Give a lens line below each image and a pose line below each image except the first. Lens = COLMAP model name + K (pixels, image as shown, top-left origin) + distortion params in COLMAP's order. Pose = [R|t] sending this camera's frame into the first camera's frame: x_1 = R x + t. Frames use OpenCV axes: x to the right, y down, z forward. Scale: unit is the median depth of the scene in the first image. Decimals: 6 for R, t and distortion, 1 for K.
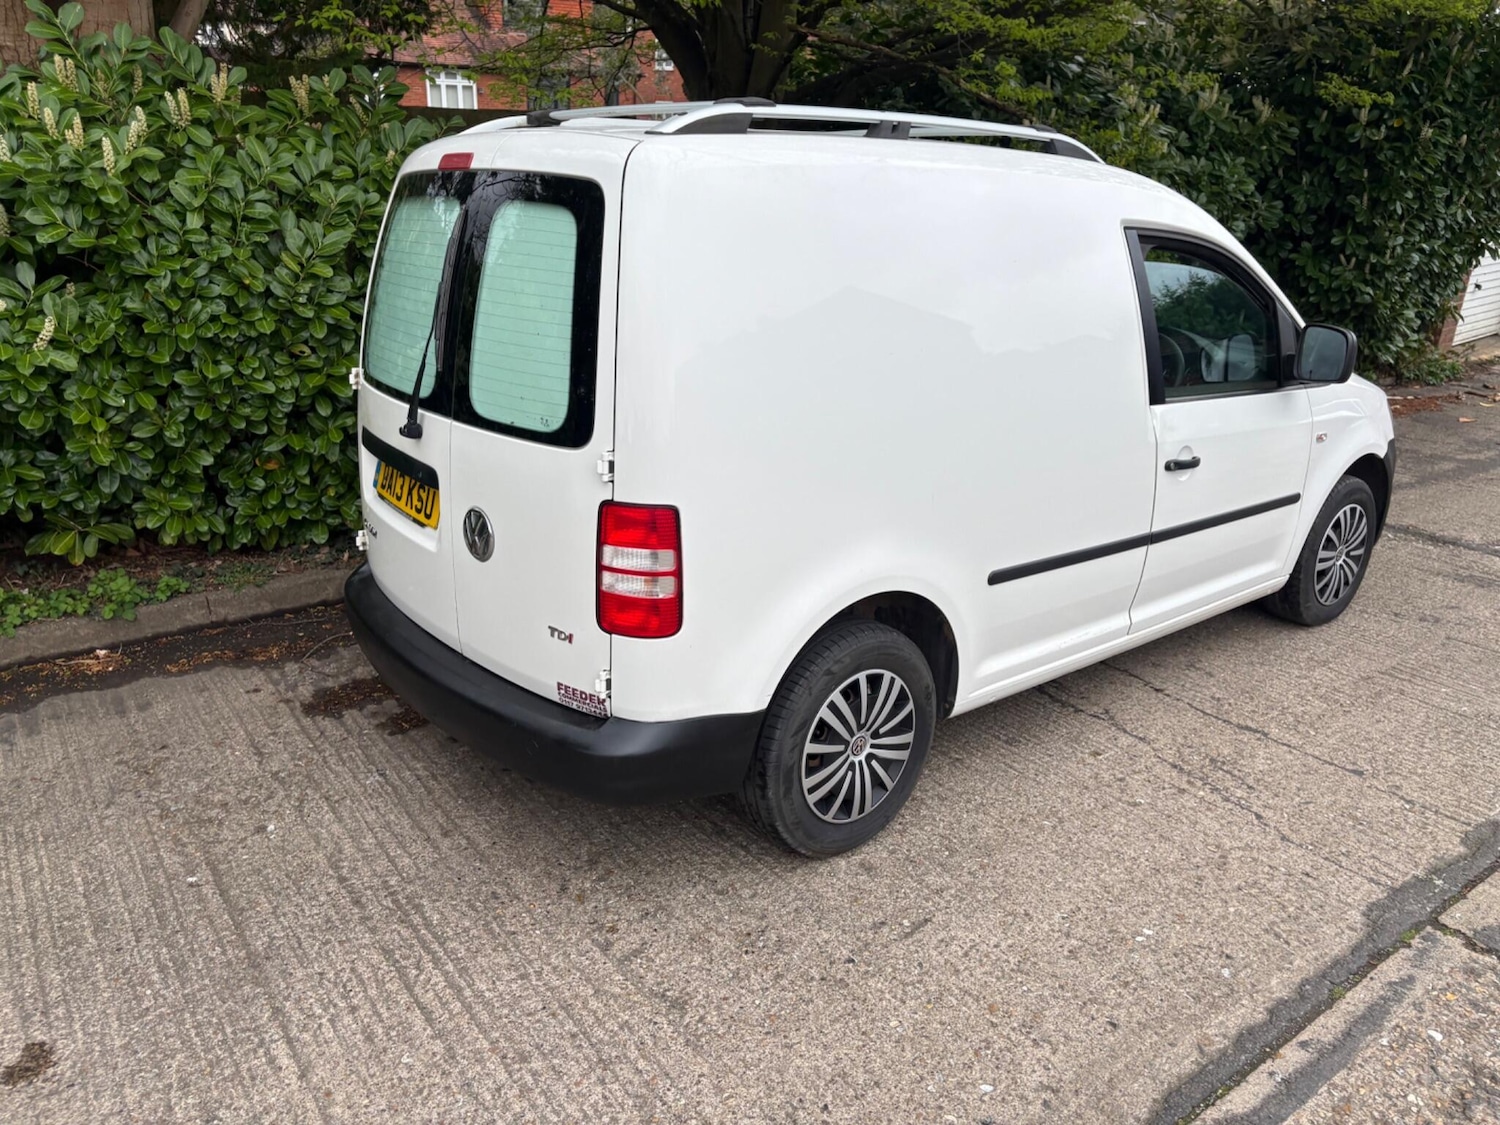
lens RADIAL K [[1111.7, 0, 692.9], [0, 1111.7, 561.5], [0, 0, 1]] dist [0.067683, -0.068190]
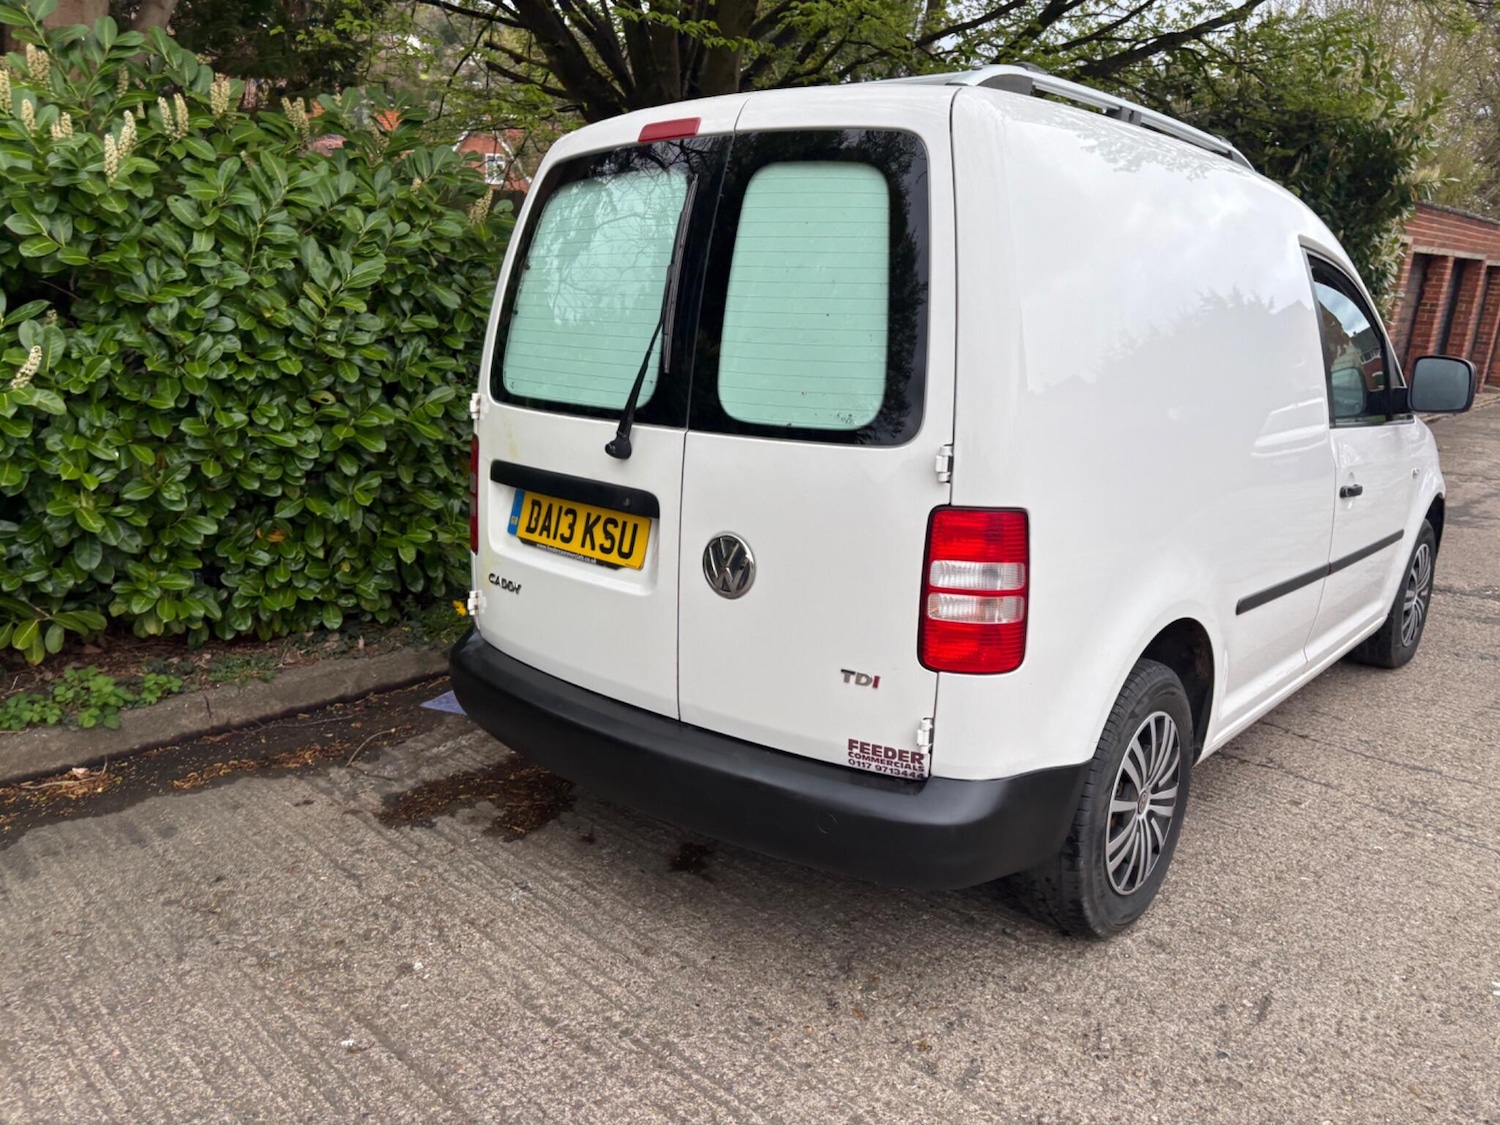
lens RADIAL K [[1129.5, 0, 750.0], [0, 1129.5, 562.5], [0, 0, 1]] dist [0.068668, -0.074300]
pose [[0.982190, -0.031191, 0.185285, -0.214051], [0.048713, 0.994679, -0.090780, 0.032085], [-0.181467, 0.098189, 0.978483, 0.119893]]
